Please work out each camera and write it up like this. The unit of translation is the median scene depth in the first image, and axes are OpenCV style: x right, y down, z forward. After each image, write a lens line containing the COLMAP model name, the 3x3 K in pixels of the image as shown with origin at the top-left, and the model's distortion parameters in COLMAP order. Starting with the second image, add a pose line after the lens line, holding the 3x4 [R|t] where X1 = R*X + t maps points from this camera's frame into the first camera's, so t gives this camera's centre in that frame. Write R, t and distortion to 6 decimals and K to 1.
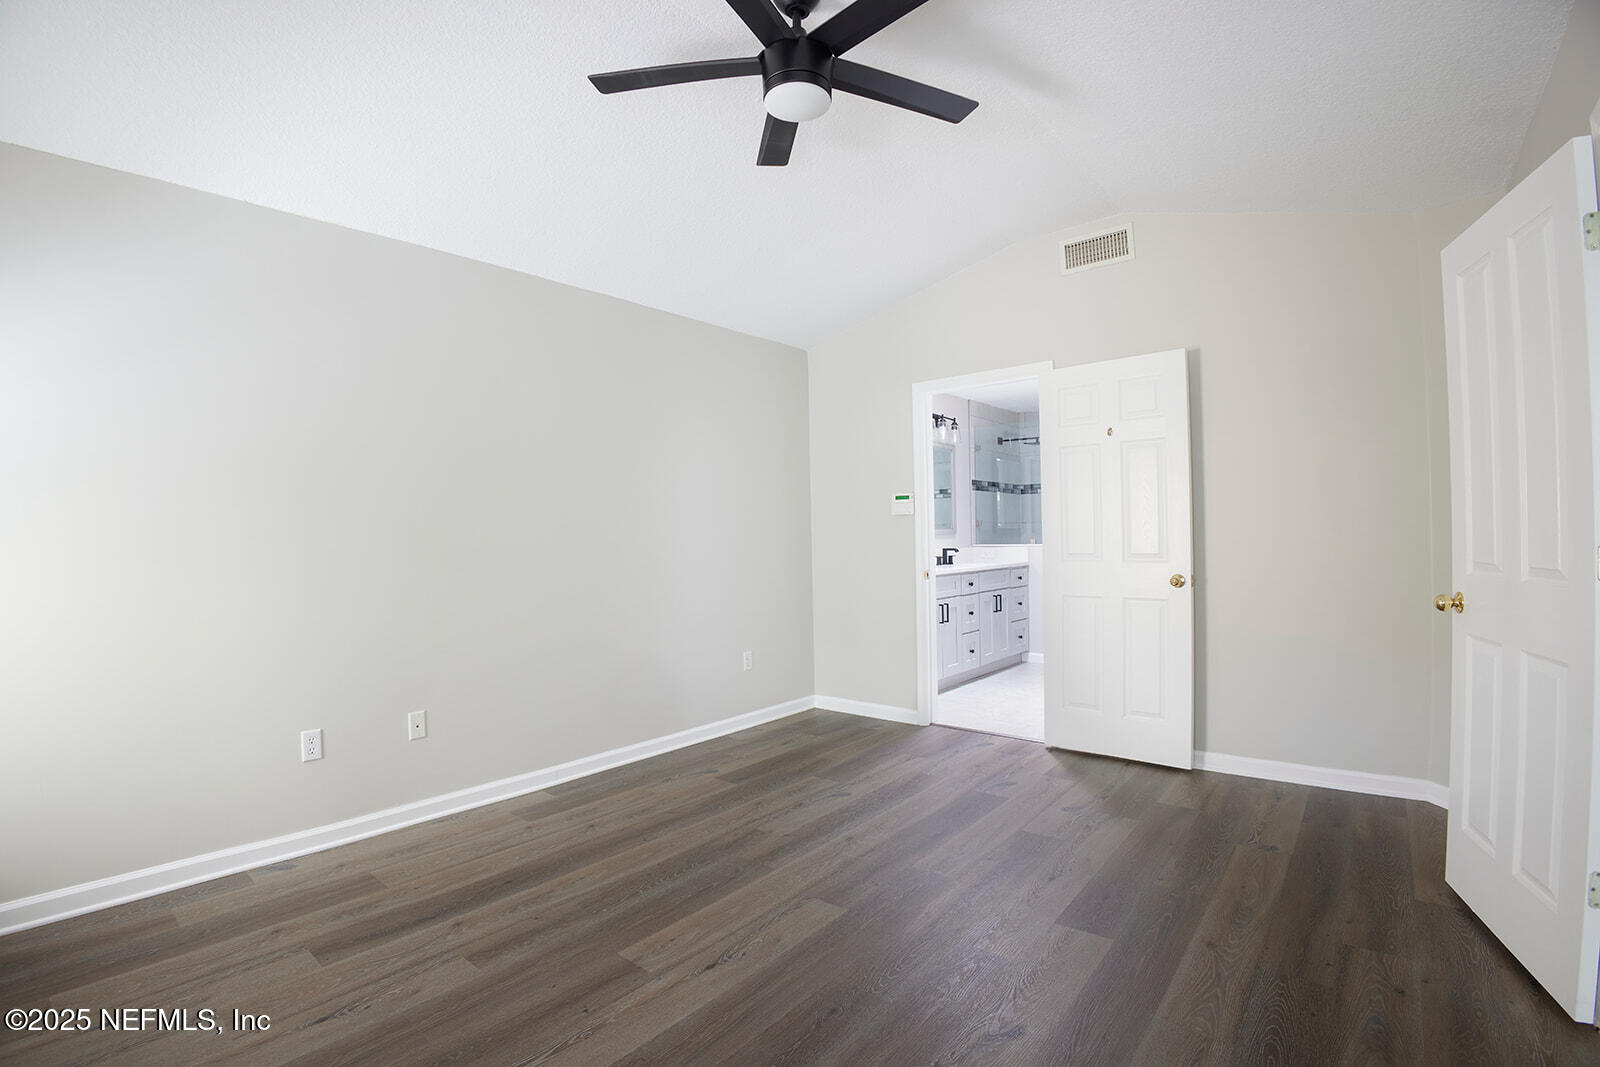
lens RADIAL K [[734.5, 0, 799.5], [0, 734.5, 533.5], [0, 0, 1]] dist [-0.079059, -0.000001]
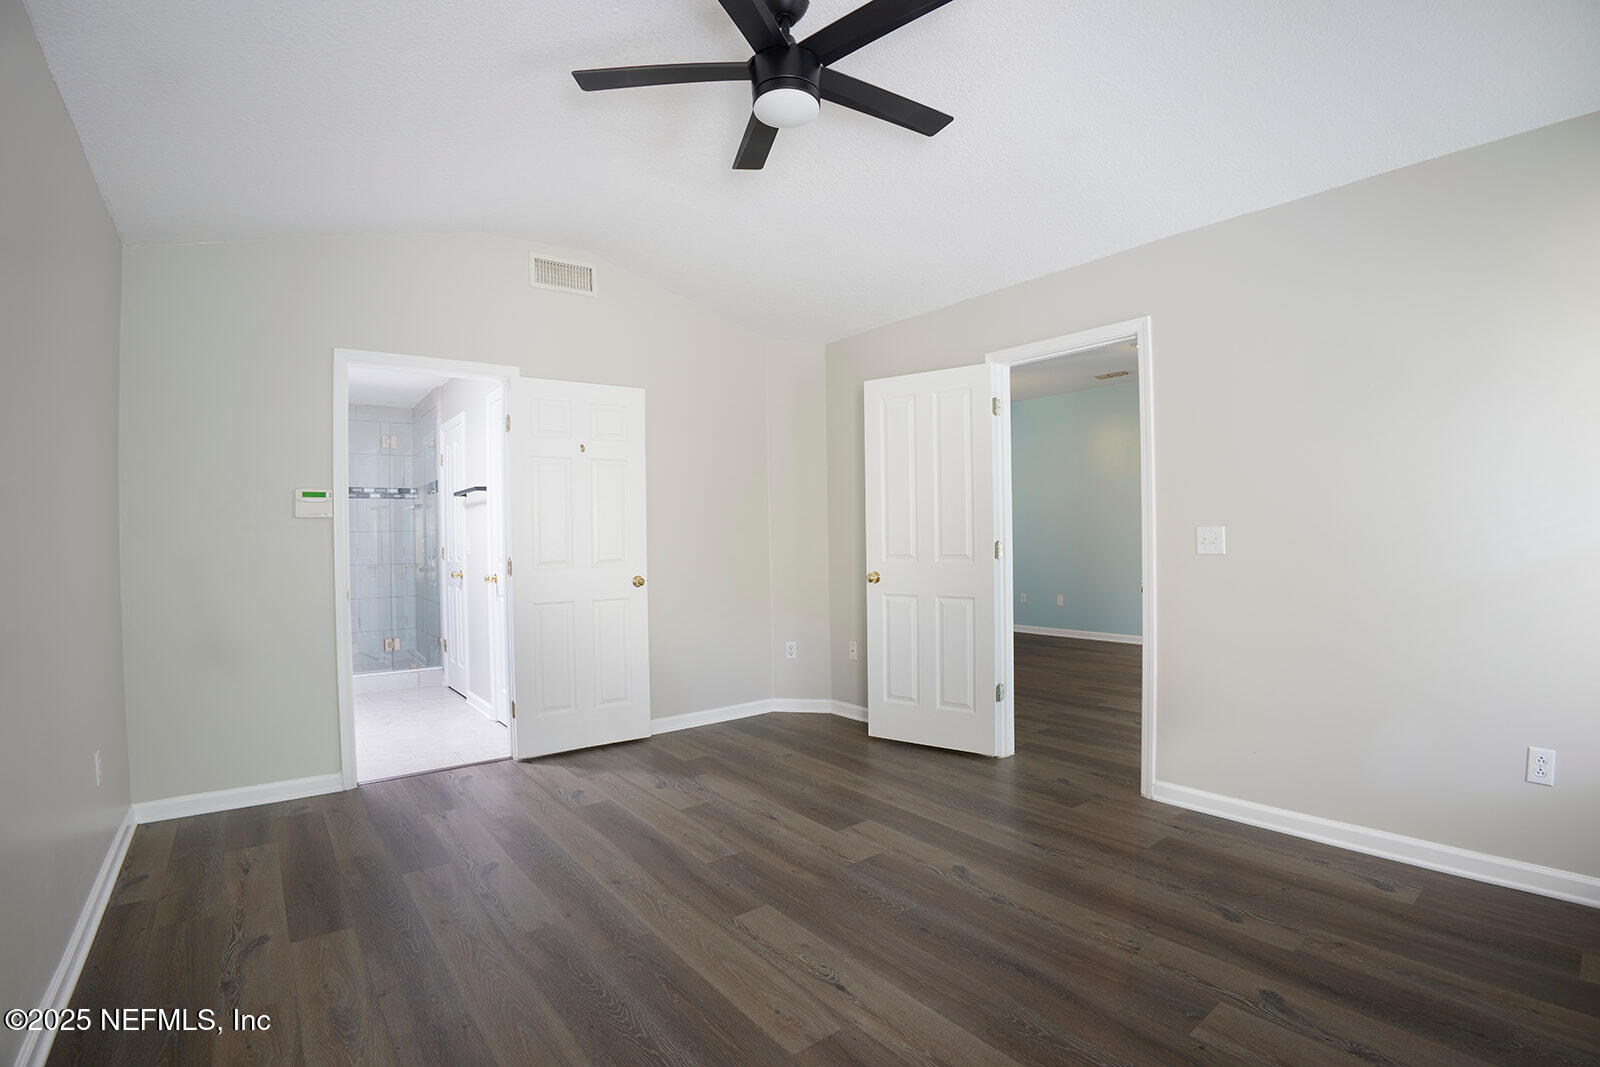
lens RADIAL K [[734.5, 0, 799.5], [0, 734.5, 533.5], [0, 0, 1]] dist [-0.079059, -0.000001]
pose [[0.210222, 0.016724, 0.977511, -0.367715], [0.009290, 0.999774, -0.019102, 0.007332], [-0.977609, 0.013096, 0.210019, 0.290997]]
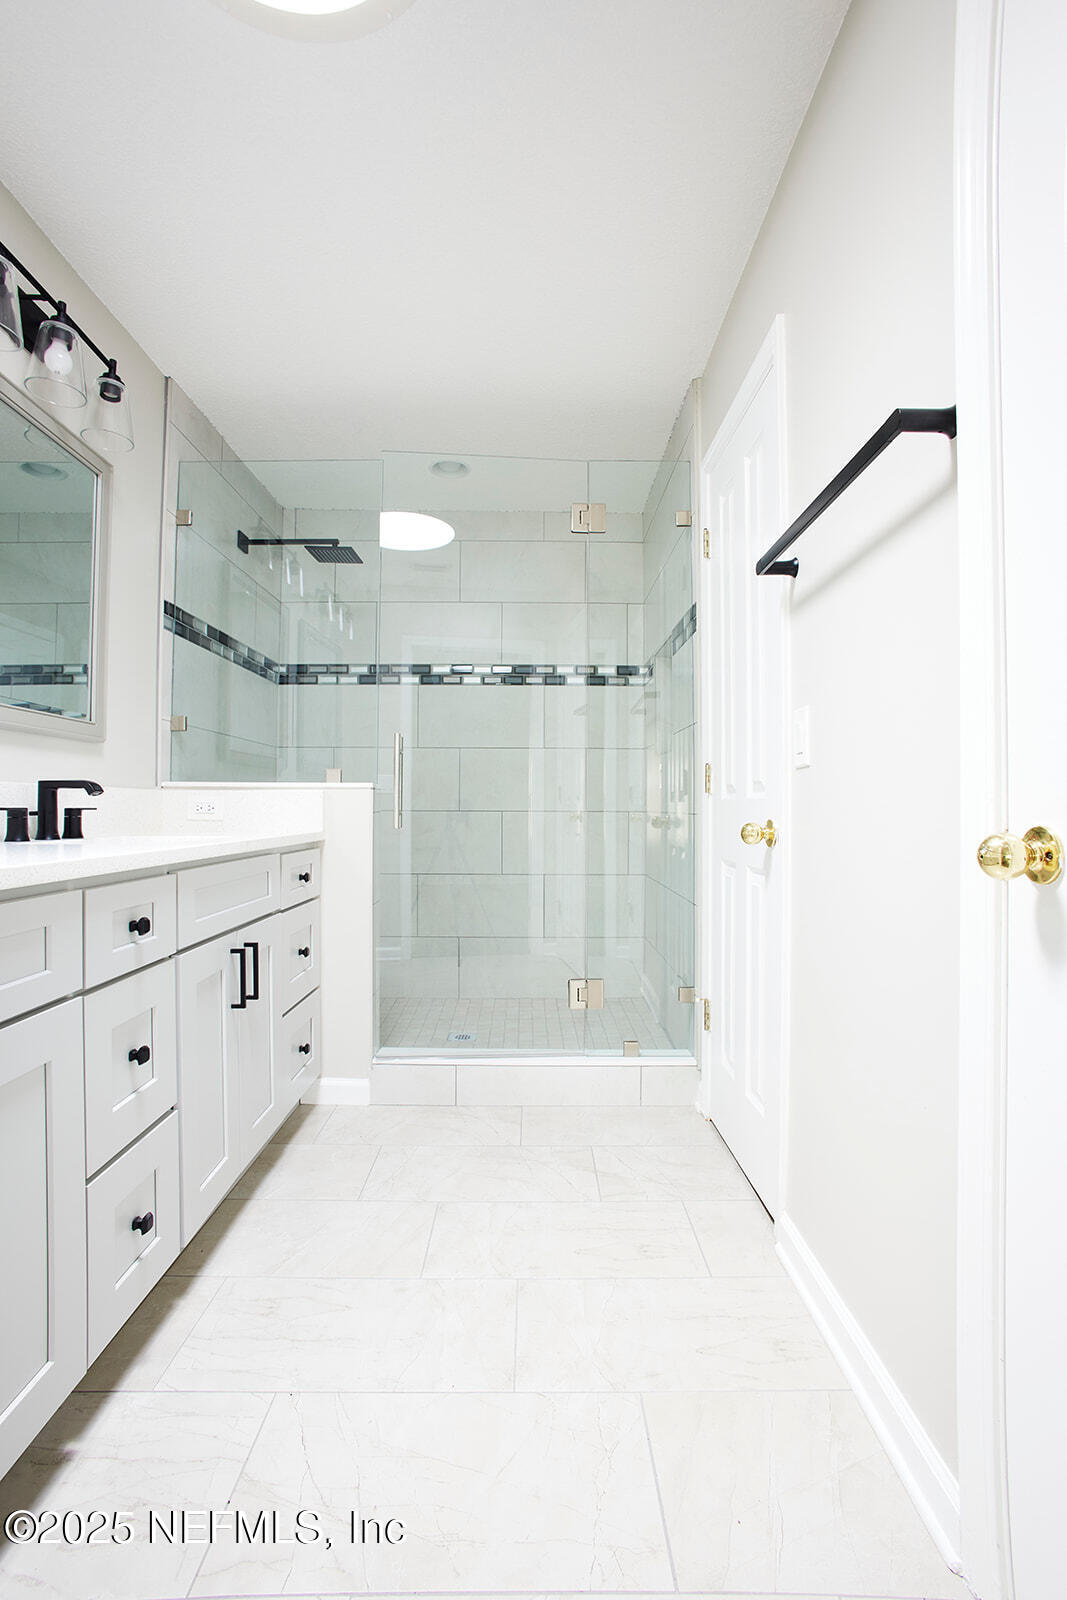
lens RADIAL K [[729.4, 0, 533.5], [0, 729.4, 800.0], [0, 0, 1]] dist [-0.075900, 0.036594]
pose [[0.761434, 0.029299, 0.647580, 0.182055], [-0.020561, 0.999567, -0.021047, 0.032637], [-0.647917, 0.002711, 0.761707, 0.748896]]
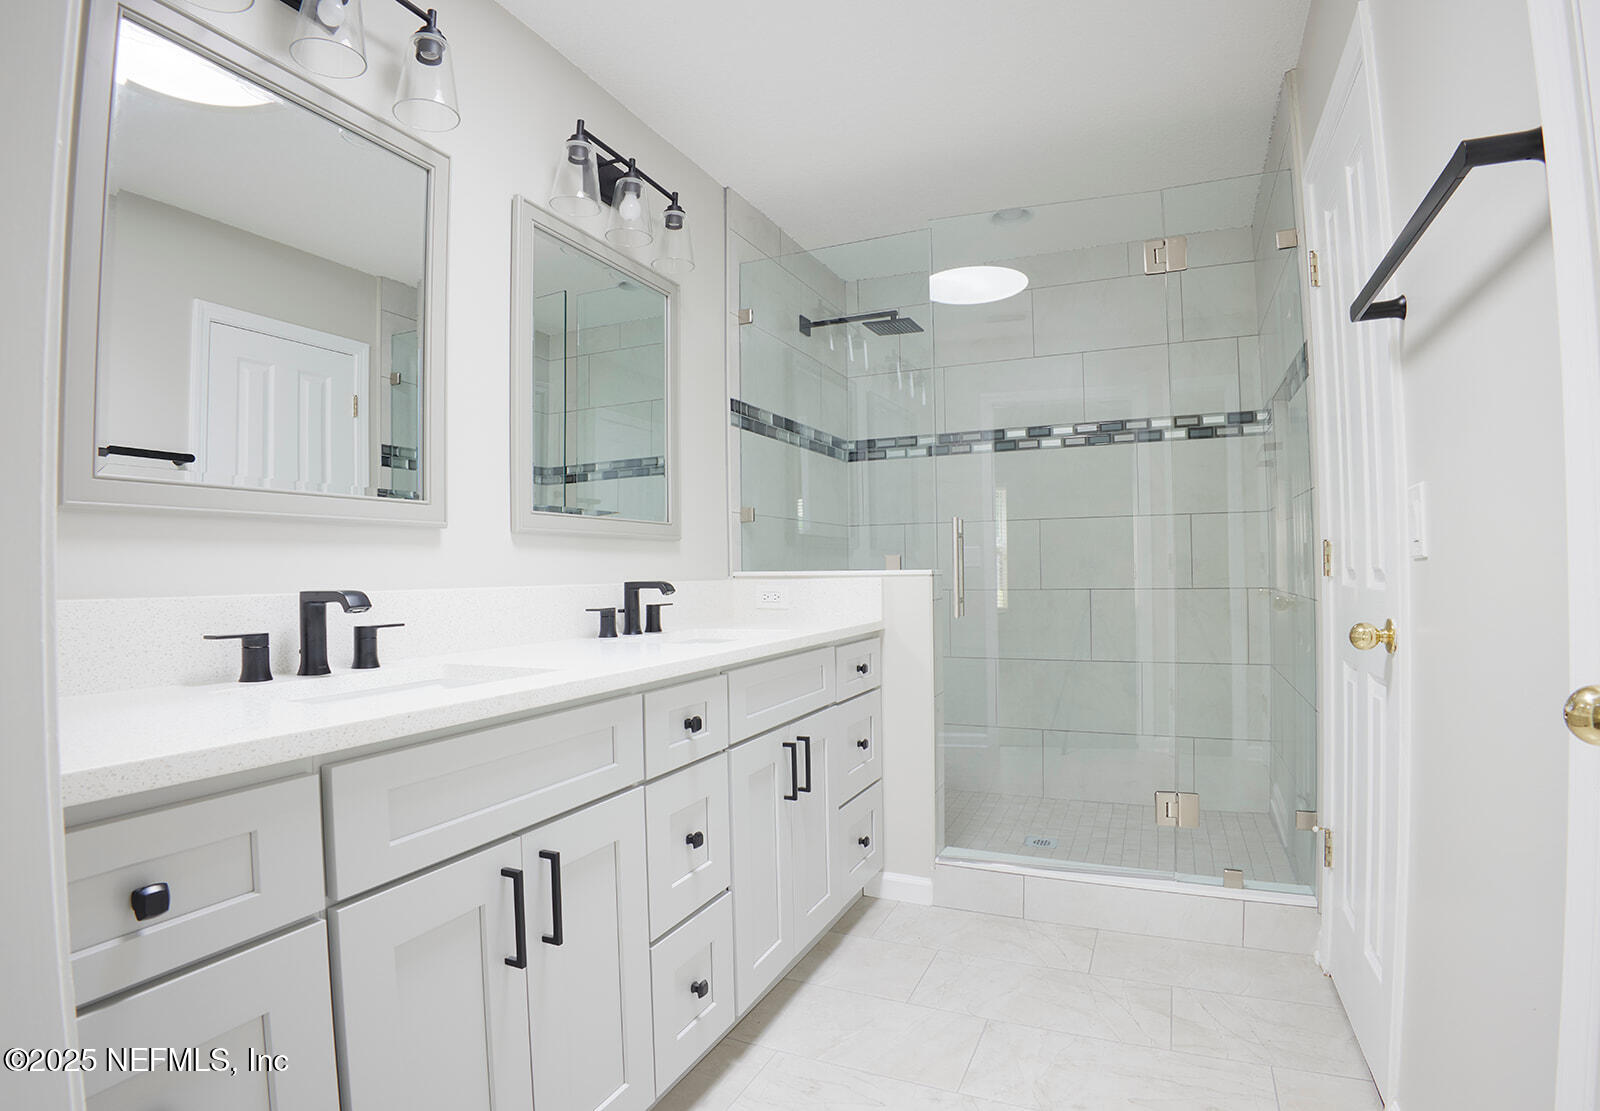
lens RADIAL K [[810.0, 0, 803.5], [0, 810.0, 556.9], [0, 0, 1]] dist [-0.081517, 0.000695]
pose [[0.962675, 0.009033, 0.270511, 0.194327], [-0.004442, 0.999836, -0.017579, 0.017161], [-0.270625, 0.015721, 0.962556, 0.719401]]
